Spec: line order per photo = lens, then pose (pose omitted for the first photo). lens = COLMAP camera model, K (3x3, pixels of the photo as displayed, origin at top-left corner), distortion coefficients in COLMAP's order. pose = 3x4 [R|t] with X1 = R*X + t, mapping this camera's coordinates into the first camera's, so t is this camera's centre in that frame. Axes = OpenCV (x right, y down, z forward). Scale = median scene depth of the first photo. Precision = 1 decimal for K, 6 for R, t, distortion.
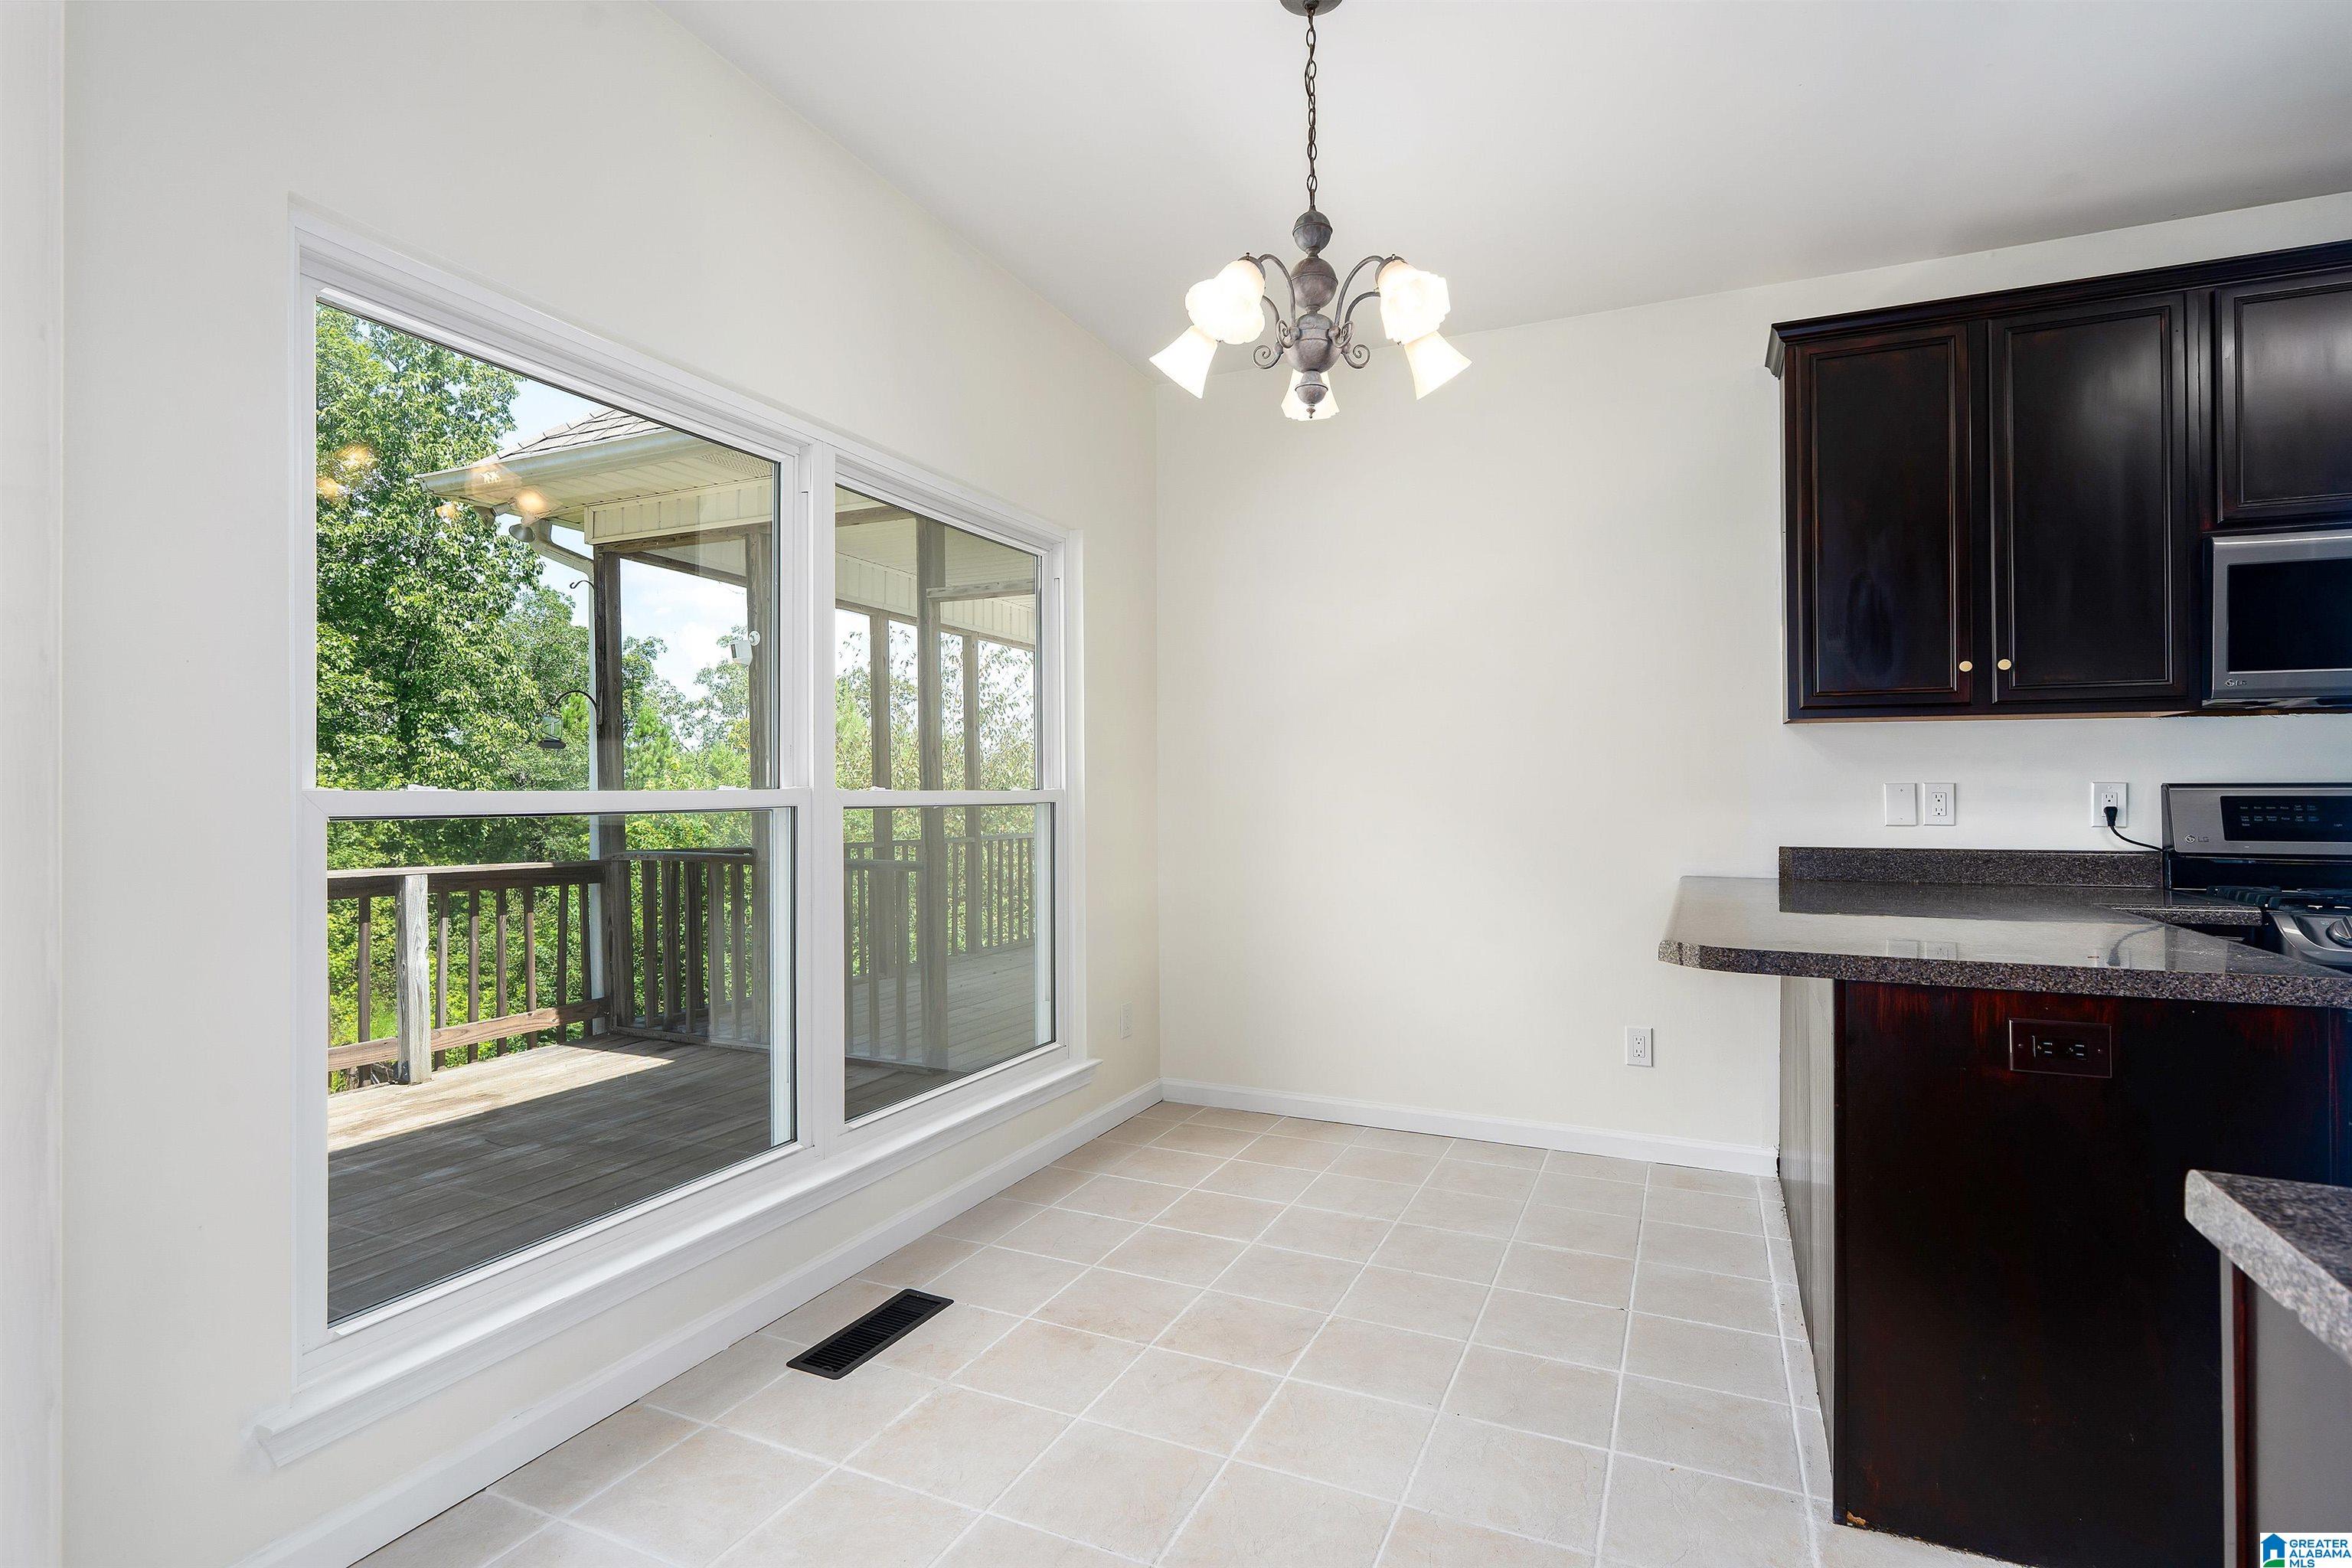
lens RADIAL K [[1127.4, 0, 1176.0], [0, 1127.4, 784.0], [0, 0, 1]] dist [-0.001619, -0.000112]
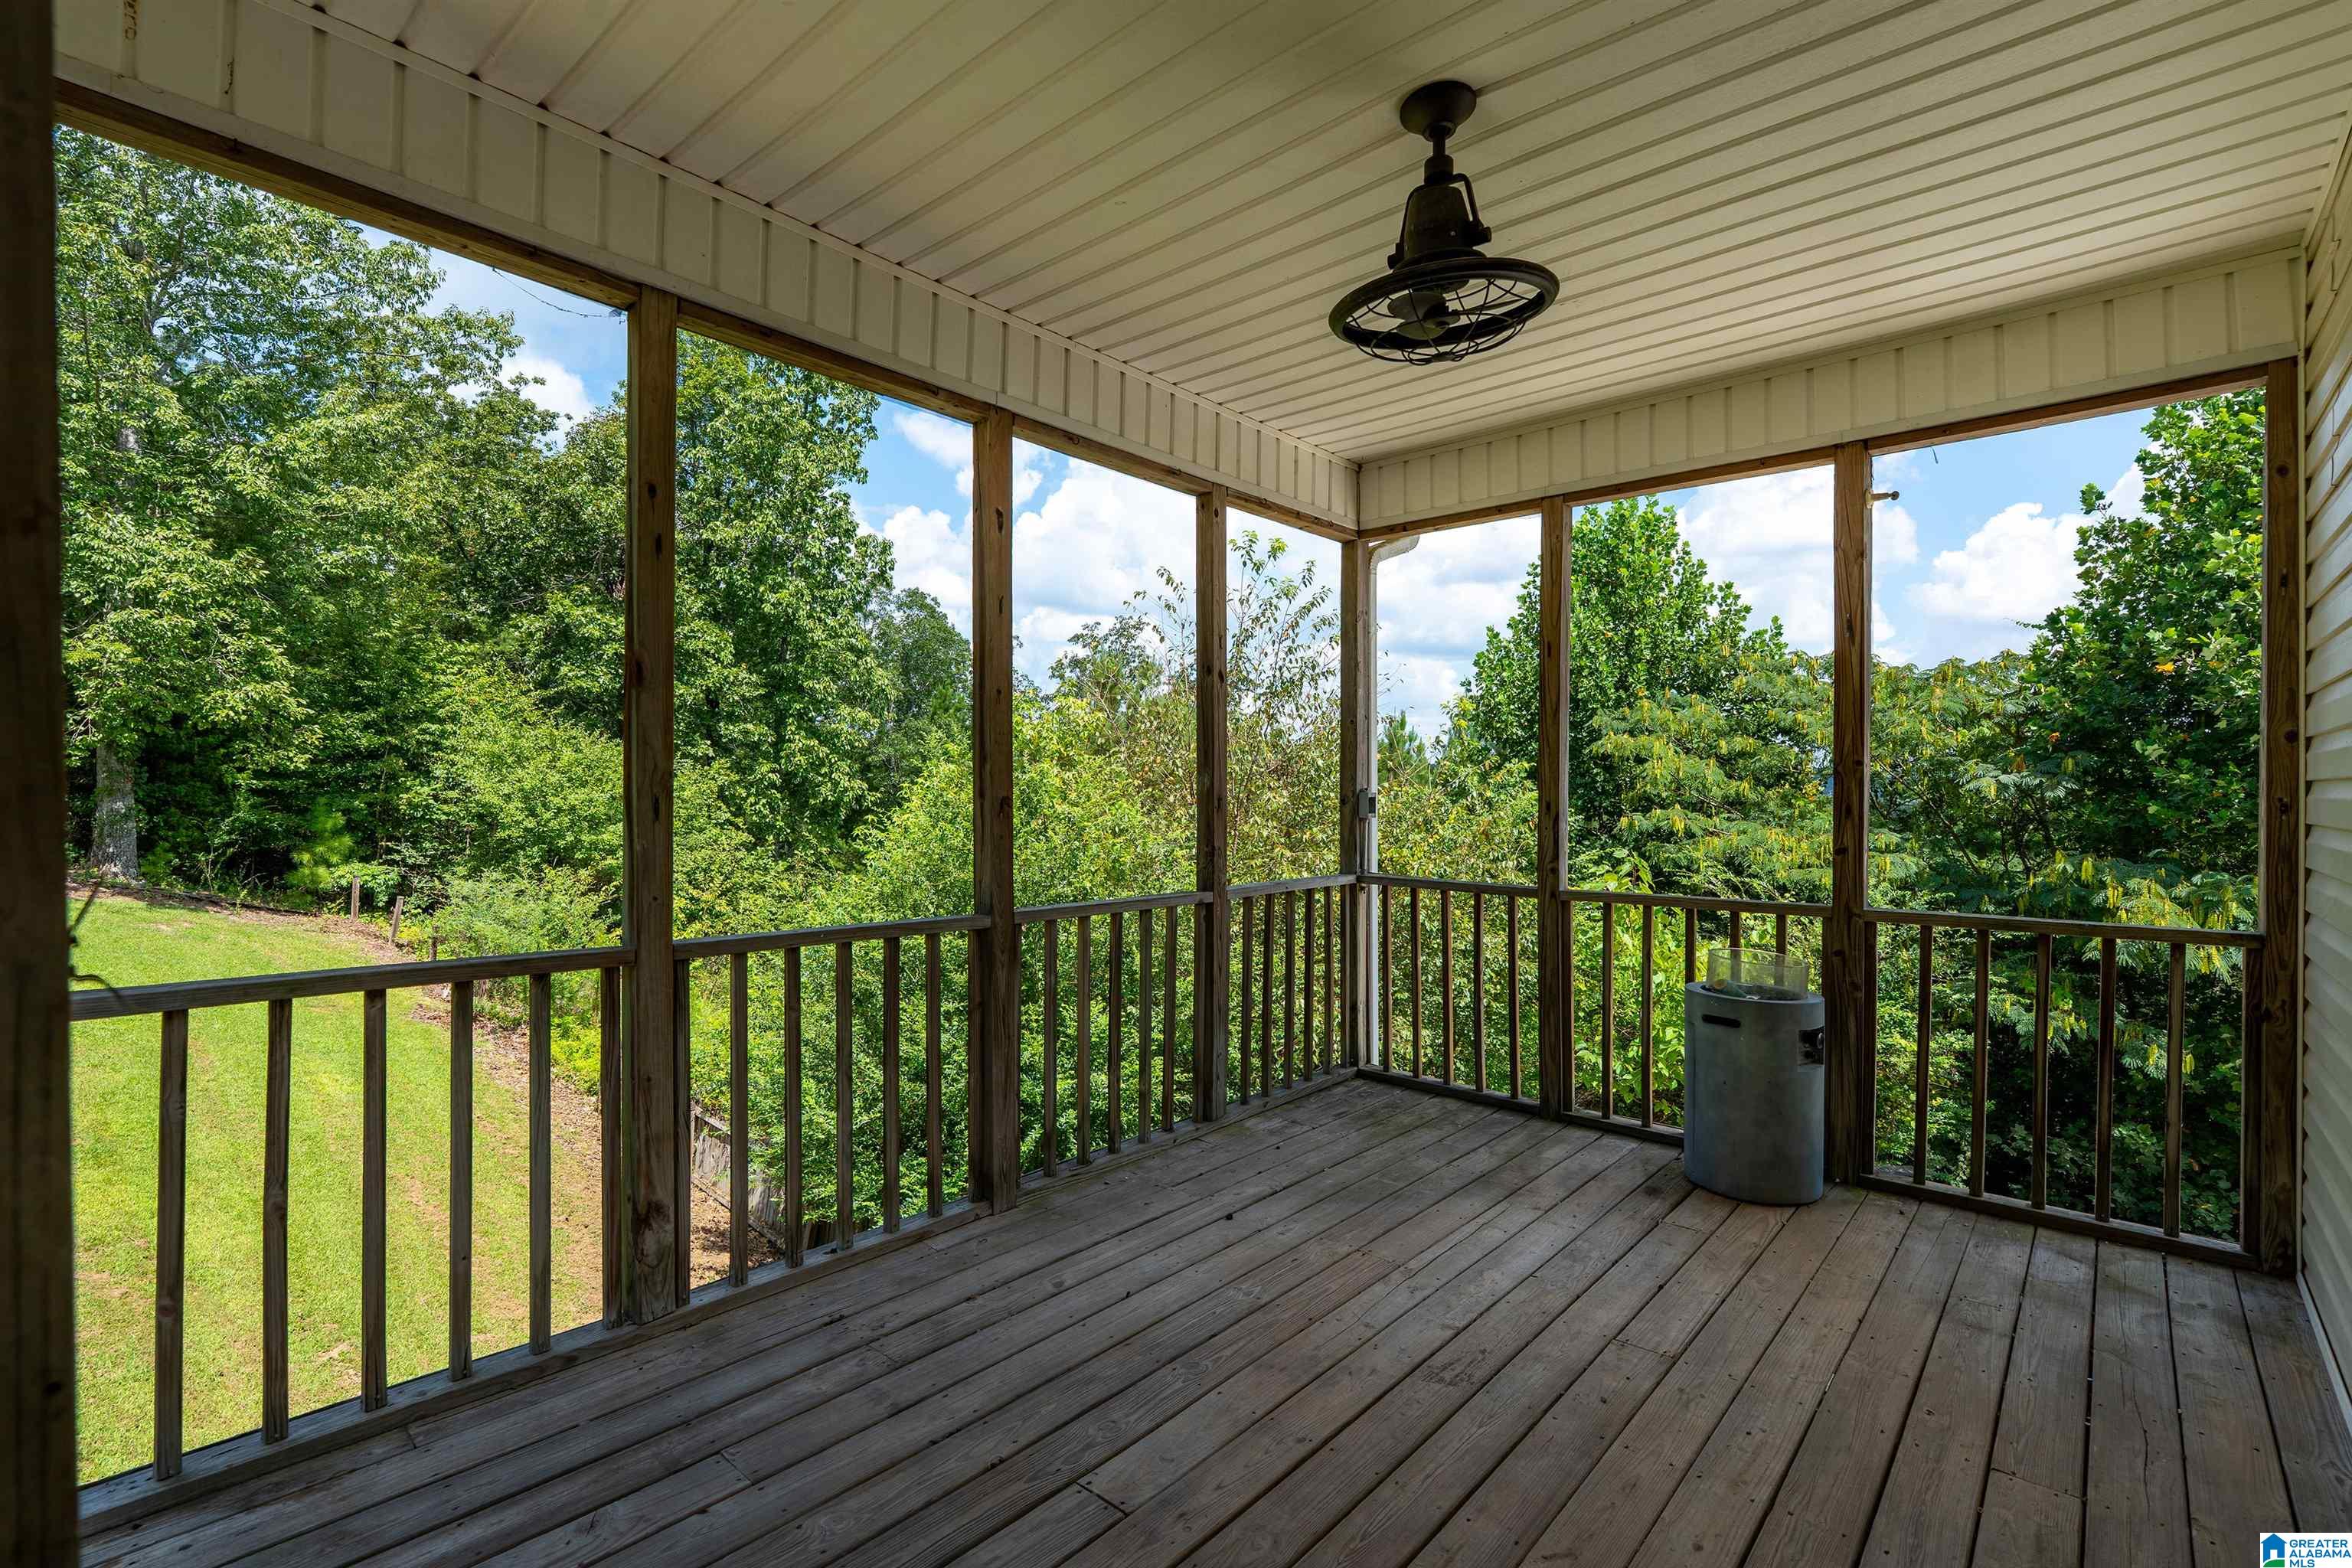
lens RADIAL K [[1071.6, 0, 1179.3], [0, 1071.6, 776.6], [0, 0, 1]] dist [0.002268, 0.000394]
pose [[0.956056, 0.010464, -0.292998, -0.013394], [-0.009220, 0.999942, 0.005627, -0.002130], [0.293040, -0.002679, 0.956097, 0.135708]]
